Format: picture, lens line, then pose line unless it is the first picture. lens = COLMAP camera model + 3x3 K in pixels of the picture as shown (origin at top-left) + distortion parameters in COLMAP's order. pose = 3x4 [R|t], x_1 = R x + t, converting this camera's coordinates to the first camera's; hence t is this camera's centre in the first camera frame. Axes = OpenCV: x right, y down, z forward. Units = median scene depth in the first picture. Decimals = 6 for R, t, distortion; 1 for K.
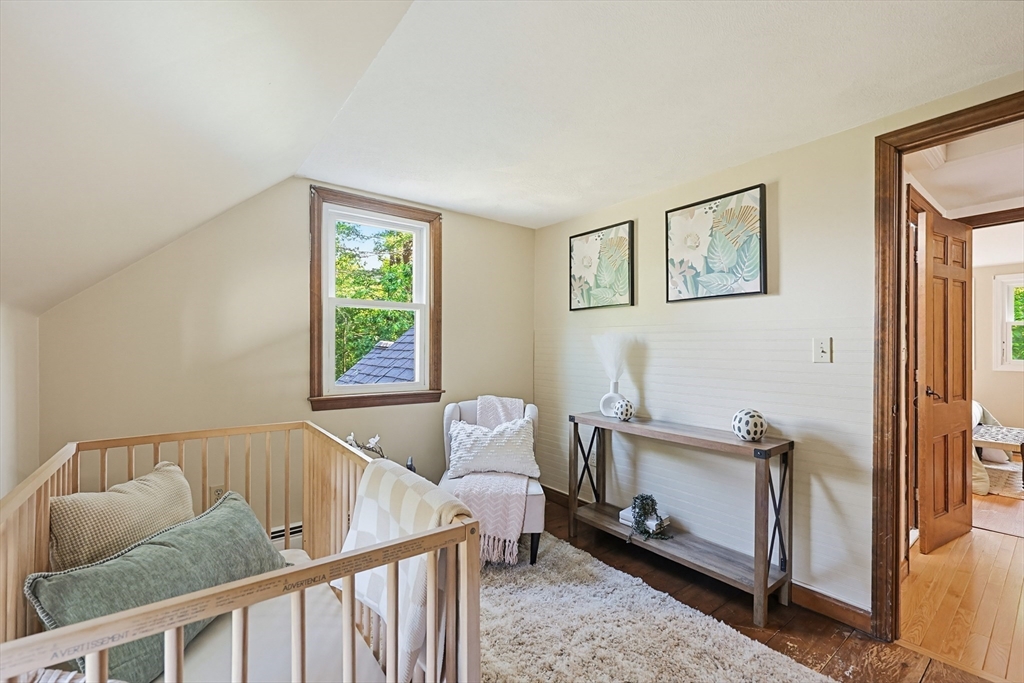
lens RADIAL K [[444.5, 0, 514.0], [0, 444.5, 338.1], [0, 0, 1]] dist [-0.001192, -0.000189]
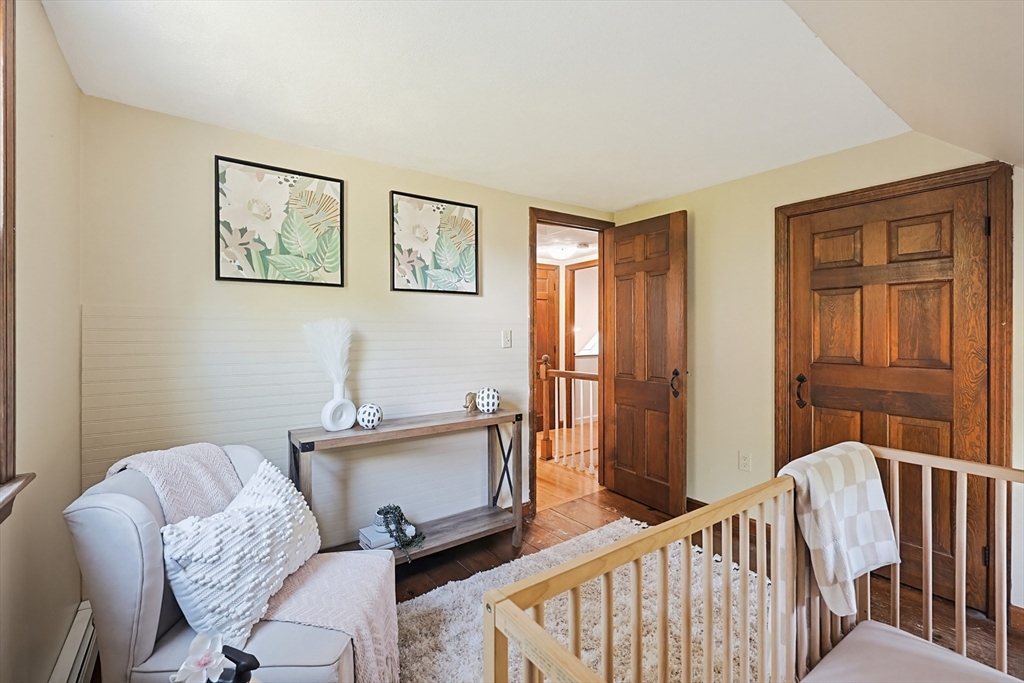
lens RADIAL K [[438.0, 0, 512.4], [0, 438.0, 336.7], [0, 0, 1]] dist [0.001645, 0.000323]
pose [[0.031570, -0.003182, 0.999496, -0.572878], [-0.011043, 0.999933, 0.003532, 0.010508], [-0.999441, -0.011149, 0.031532, 0.742790]]
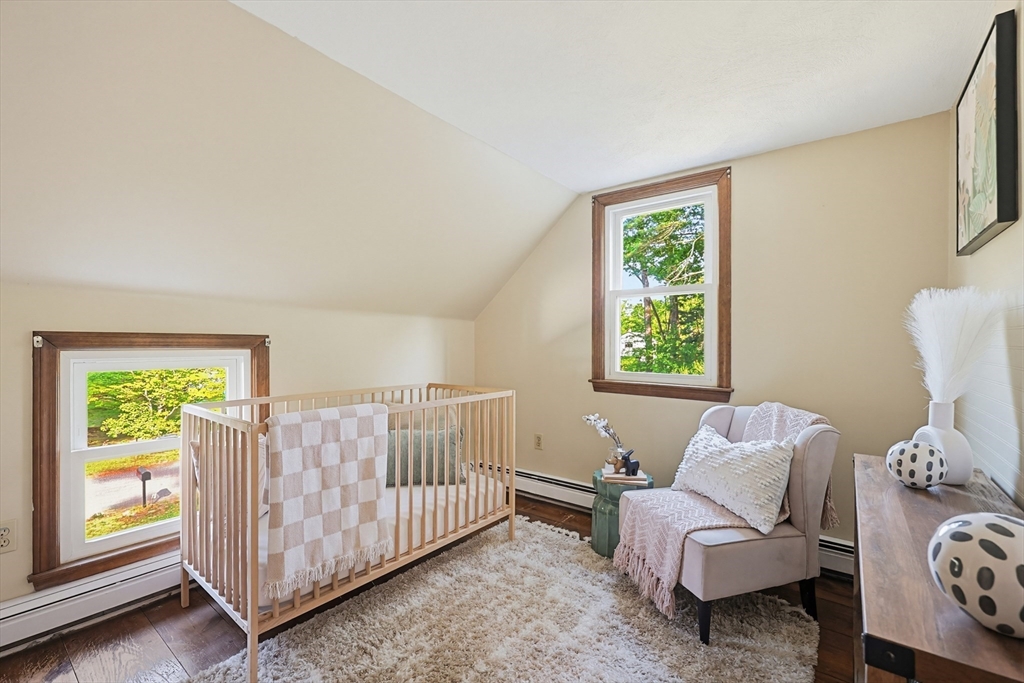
lens RADIAL K [[438.0, 0, 512.4], [0, 438.0, 336.7], [0, 0, 1]] dist [0.001645, 0.000323]
pose [[0.254253, -0.014525, -0.967029, 0.599920], [0.020220, 0.999748, -0.009701, 0.029543], [0.966926, -0.017087, 0.254483, 0.509295]]
